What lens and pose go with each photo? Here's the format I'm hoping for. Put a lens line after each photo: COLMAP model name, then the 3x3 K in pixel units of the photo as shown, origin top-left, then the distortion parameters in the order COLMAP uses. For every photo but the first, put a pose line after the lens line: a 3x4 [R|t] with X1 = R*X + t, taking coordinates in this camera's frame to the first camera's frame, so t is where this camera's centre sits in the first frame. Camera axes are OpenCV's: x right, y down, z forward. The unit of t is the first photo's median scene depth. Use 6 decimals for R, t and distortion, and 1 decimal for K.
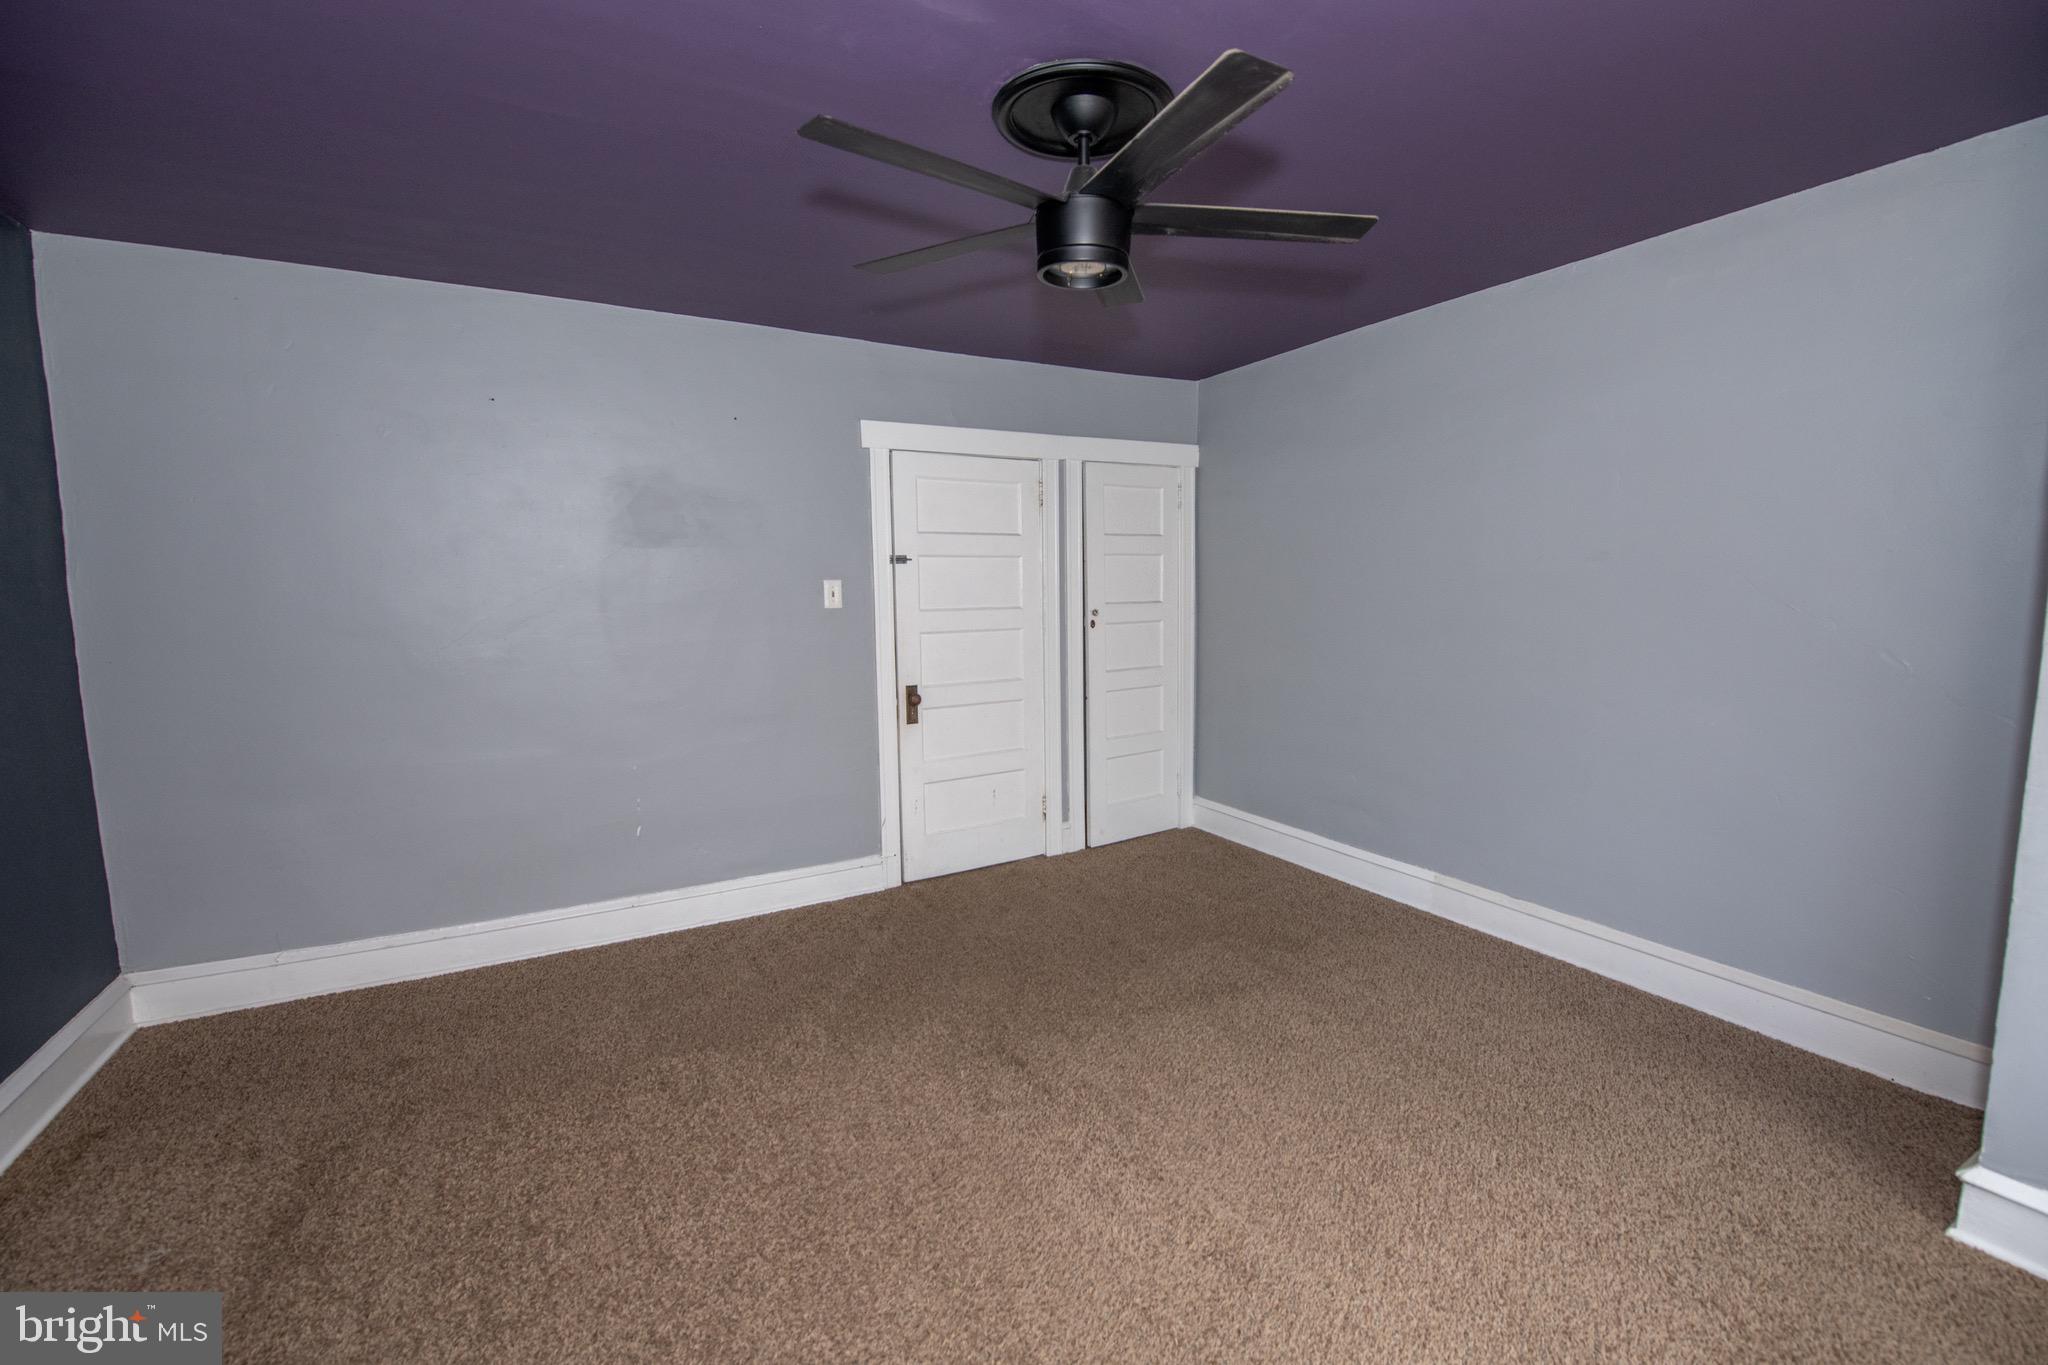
lens RADIAL K [[905.9, 0, 1012.1], [0, 905.9, 686.1], [0, 0, 1]] dist [-0.023505, -0.000699]
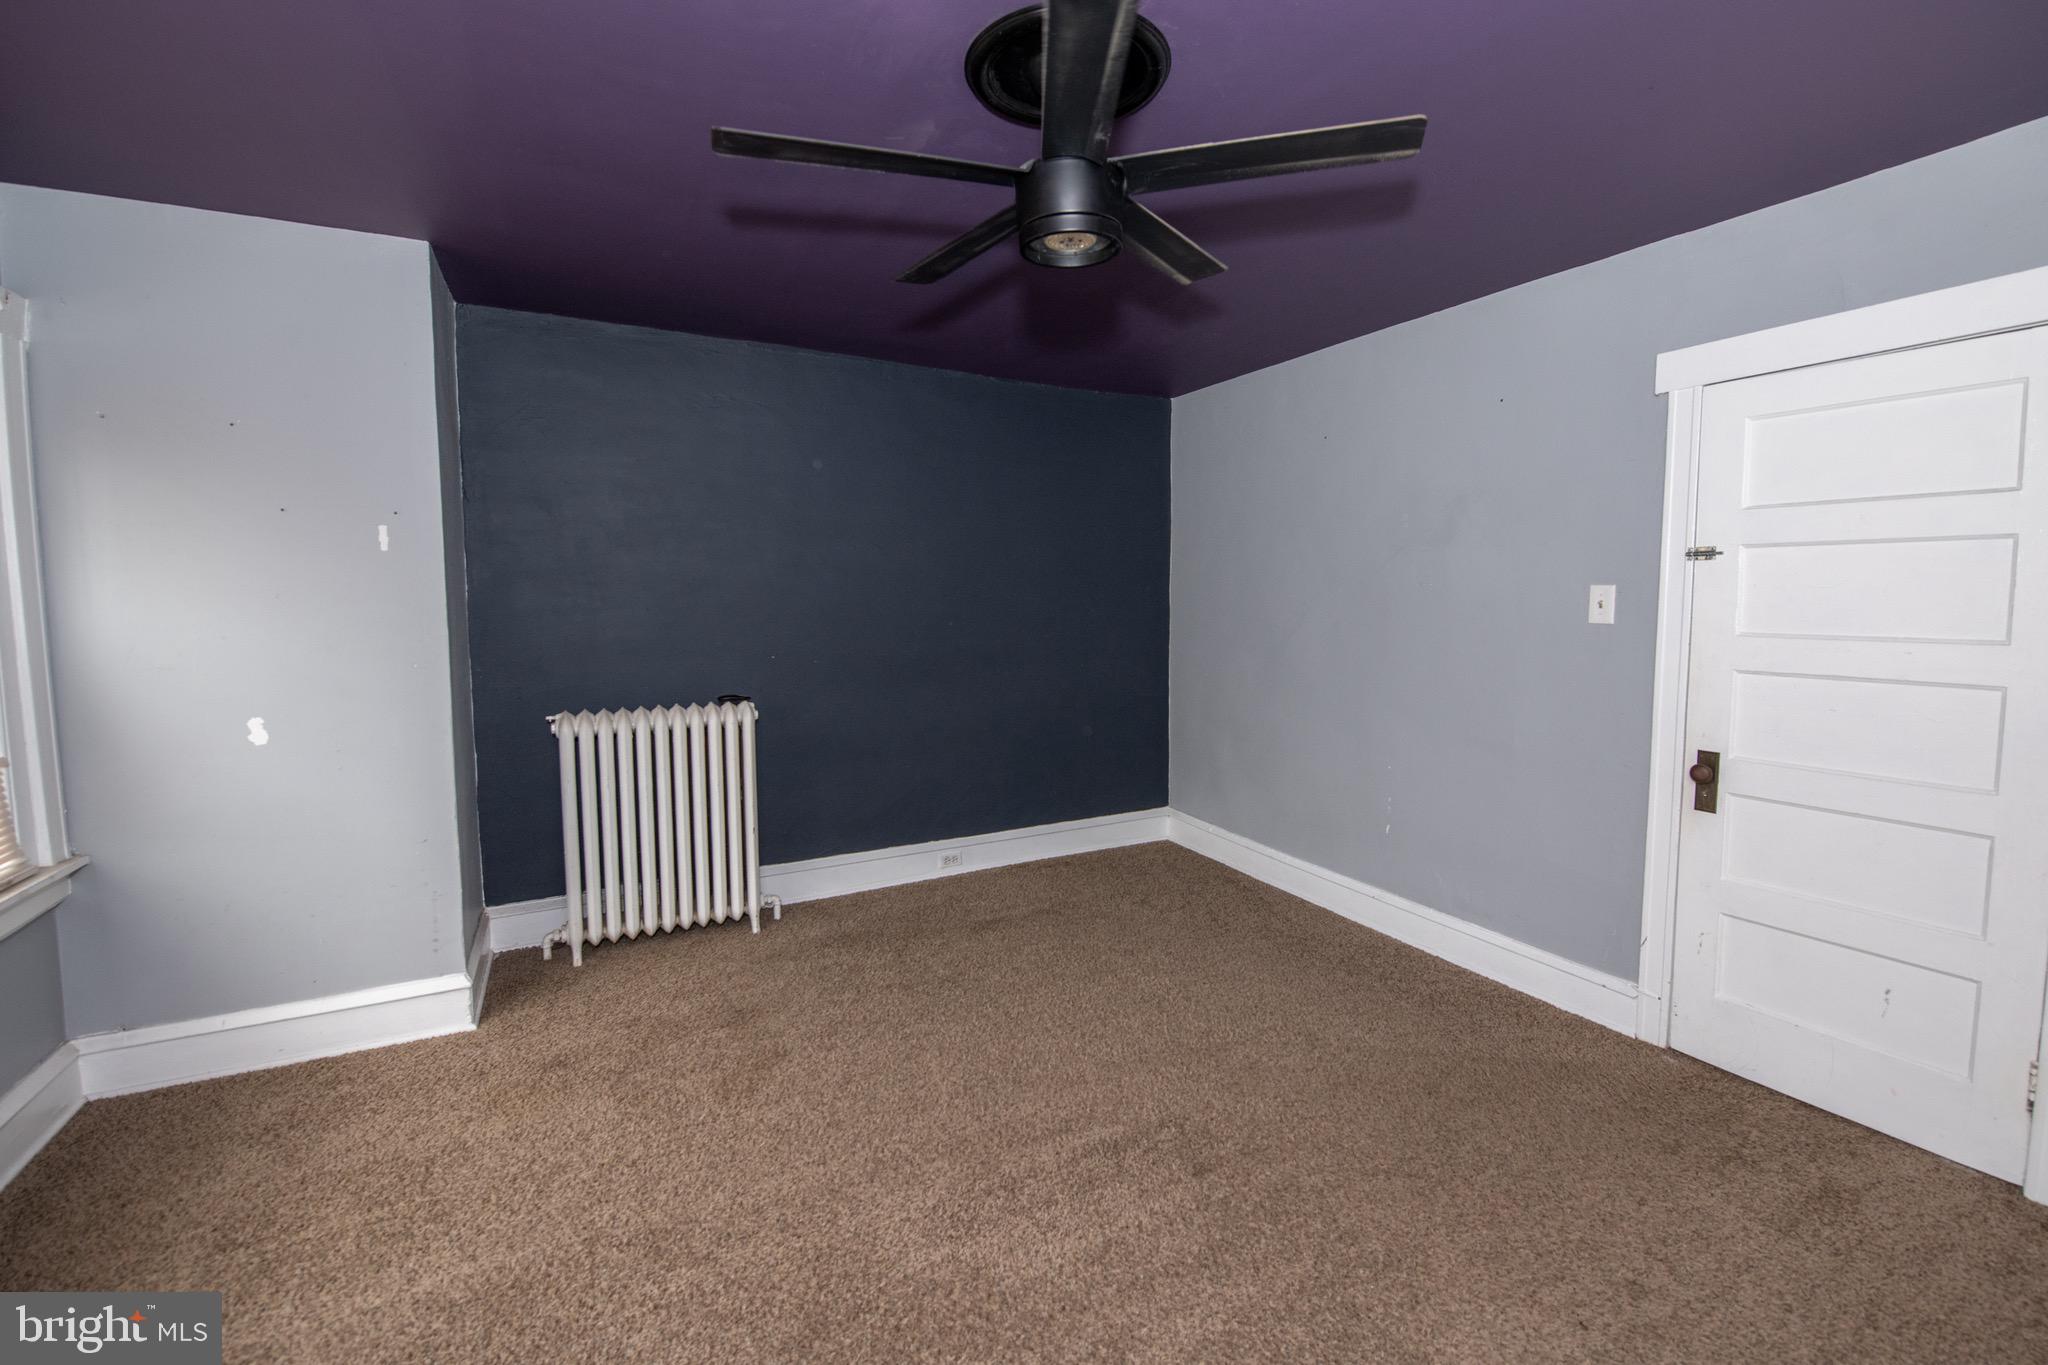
lens RADIAL K [[850.7, 0, 1011.7], [0, 850.7, 664.7], [0, 0, 1]] dist [-0.016327, -0.001610]
pose [[-0.056665, 0.093460, -0.994009, 0.502445], [-0.105941, 0.989425, 0.099068, -0.068413], [0.992757, 0.110920, -0.046165, 0.545330]]
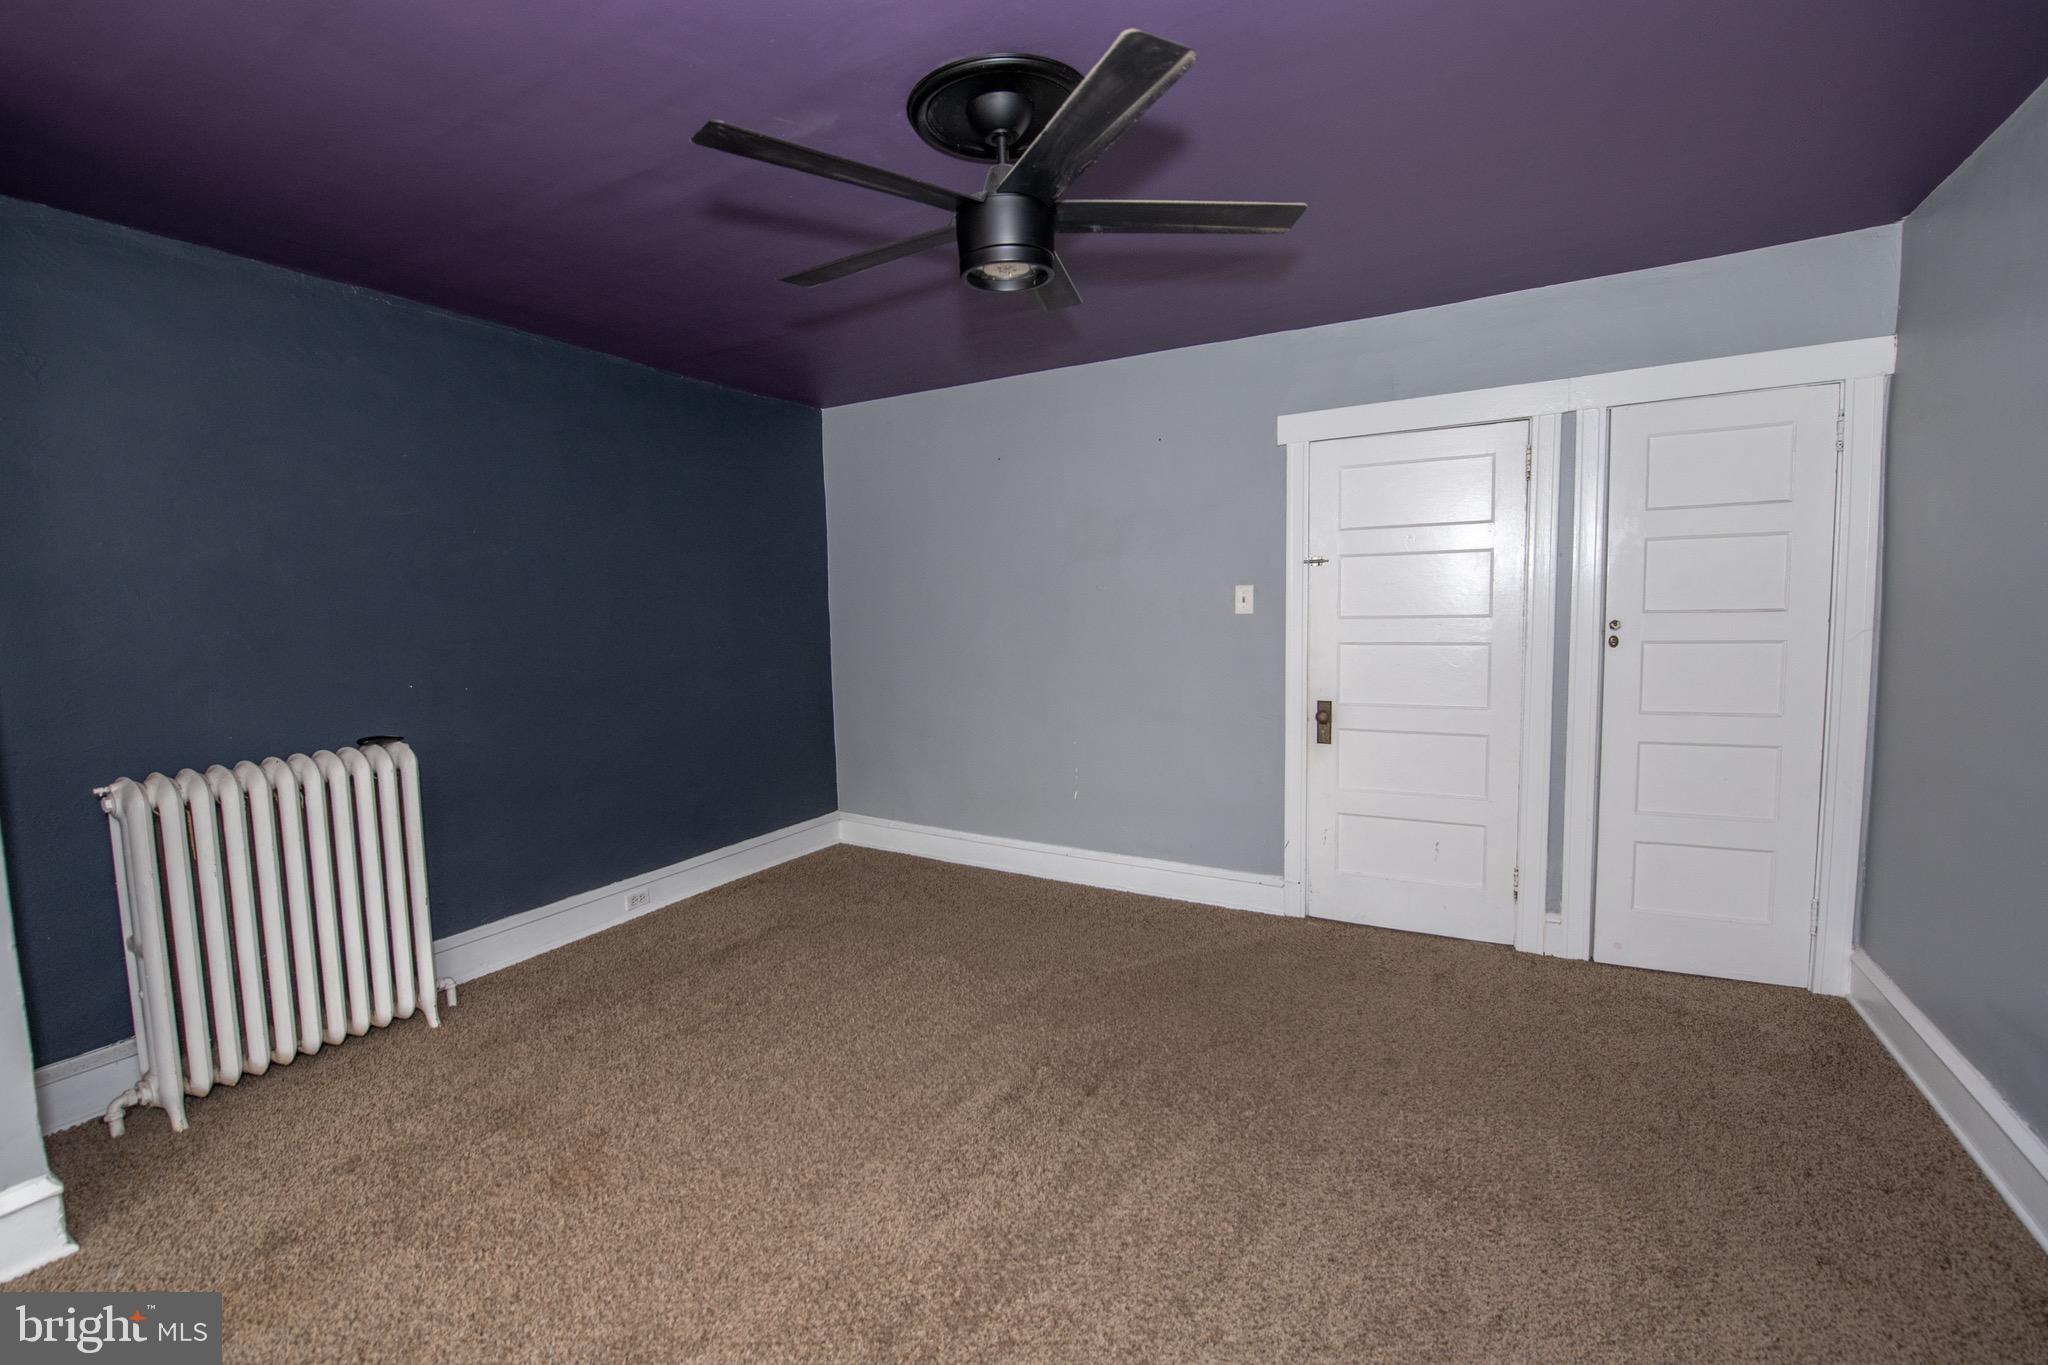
lens RADIAL K [[867.4, 0, 973.0], [0, 867.4, 681.0], [0, 0, 1]] dist [-0.013169, -0.004872]
pose [[0.466543, 0.080681, -0.880811, 0.488339], [-0.080797, 0.995555, 0.048395, -0.034273], [0.880801, 0.048589, 0.470988, 0.292435]]
